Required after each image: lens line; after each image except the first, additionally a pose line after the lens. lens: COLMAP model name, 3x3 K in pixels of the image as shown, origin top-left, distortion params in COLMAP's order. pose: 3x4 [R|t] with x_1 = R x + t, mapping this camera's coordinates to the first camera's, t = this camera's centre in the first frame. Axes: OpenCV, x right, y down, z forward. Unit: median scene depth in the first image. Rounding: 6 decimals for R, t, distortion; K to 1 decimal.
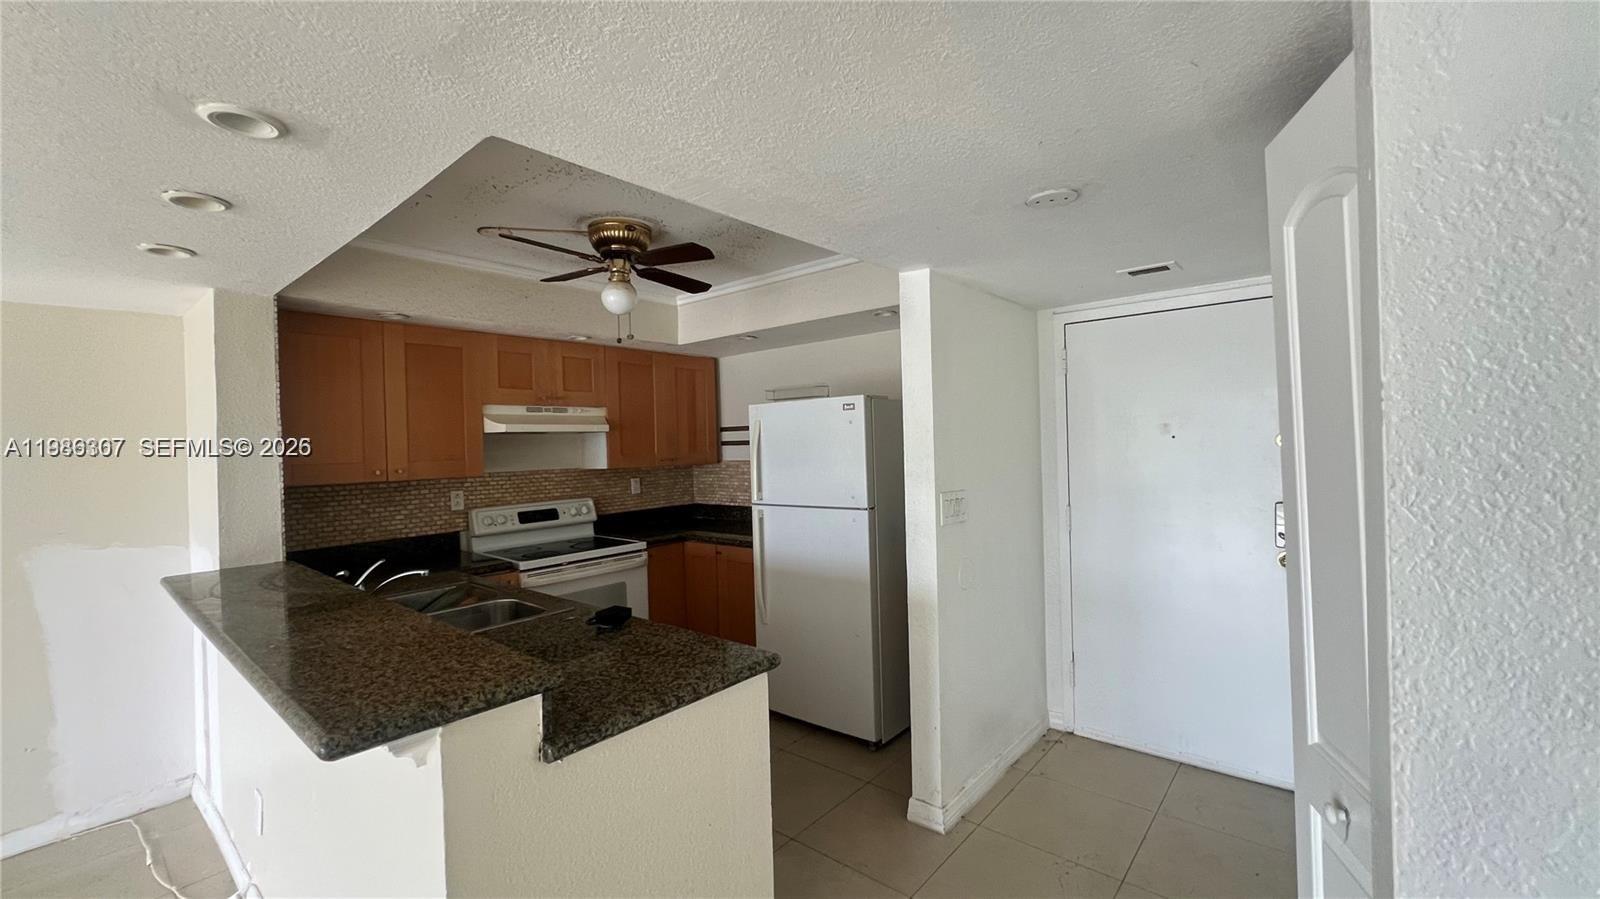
lens RADIAL K [[645.0, 0, 798.1], [0, 645.0, 456.3], [0, 0, 1]] dist [-0.002799, 0.001001]
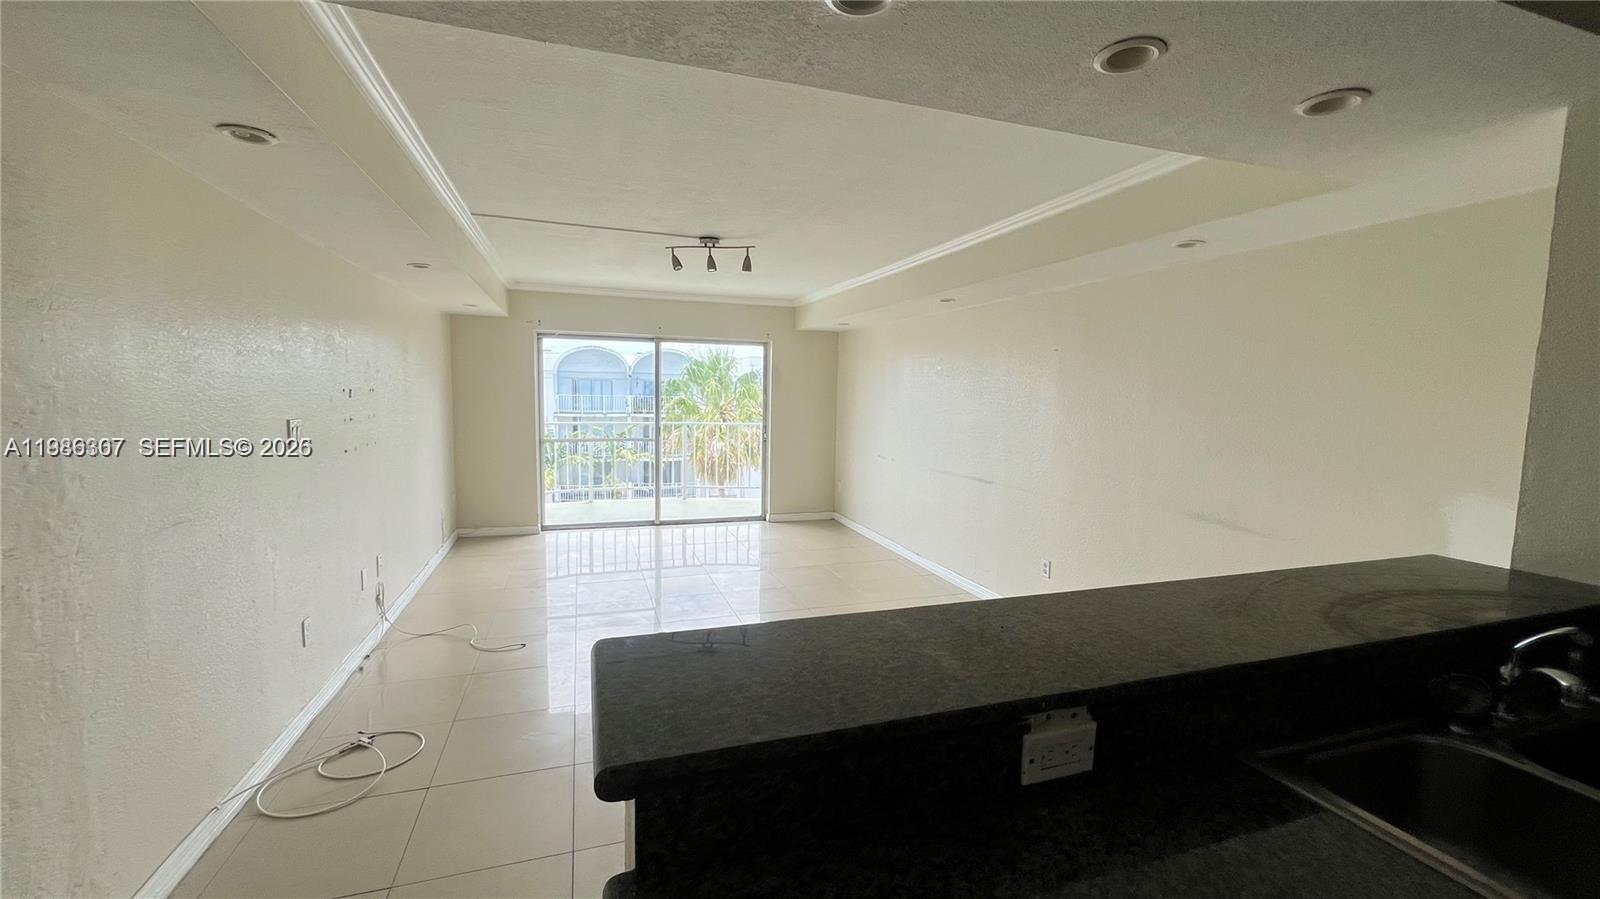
lens RADIAL K [[645.0, 0, 797.3], [0, 645.0, 448.2], [0, 0, 1]] dist [-0.002799, 0.001001]
pose [[-0.504874, 0.094960, -0.857954, -0.004415], [-0.021552, 0.992234, 0.122505, -0.002268], [0.862924, 0.080340, -0.498906, 0.449967]]
